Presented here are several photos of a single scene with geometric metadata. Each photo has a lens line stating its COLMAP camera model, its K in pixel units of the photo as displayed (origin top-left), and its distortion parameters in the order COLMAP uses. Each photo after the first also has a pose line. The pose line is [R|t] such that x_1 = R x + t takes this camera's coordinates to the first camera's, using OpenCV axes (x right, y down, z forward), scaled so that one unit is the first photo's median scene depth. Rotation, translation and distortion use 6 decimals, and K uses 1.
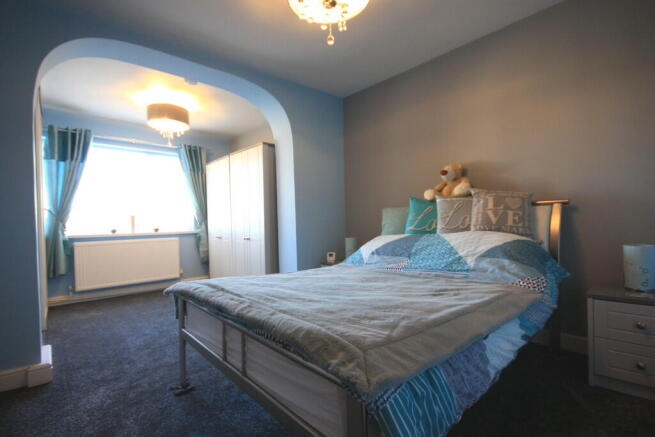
lens RADIAL K [[306.3, 0, 327.1], [0, 306.3, 224.6], [0, 0, 1]] dist [-0.003476, -0.001474]
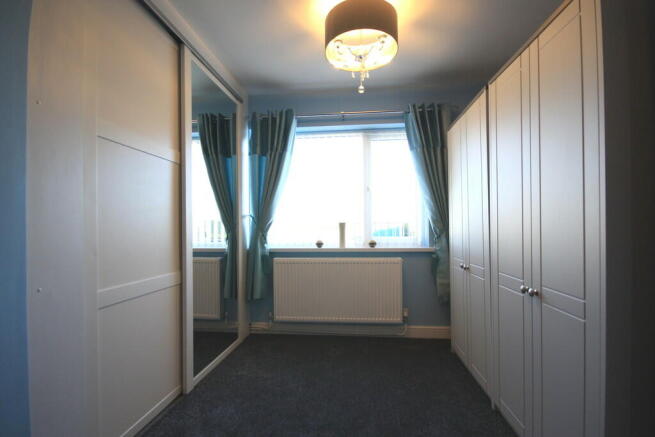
lens RADIAL K [[306.3, 0, 327.1], [0, 306.3, 224.6], [0, 0, 1]] dist [-0.003476, -0.001474]
pose [[0.670386, 0.018325, -0.741786, -0.136619], [-0.009444, 0.999825, 0.016164, -0.035608], [0.741952, -0.003831, 0.670442, 0.501549]]
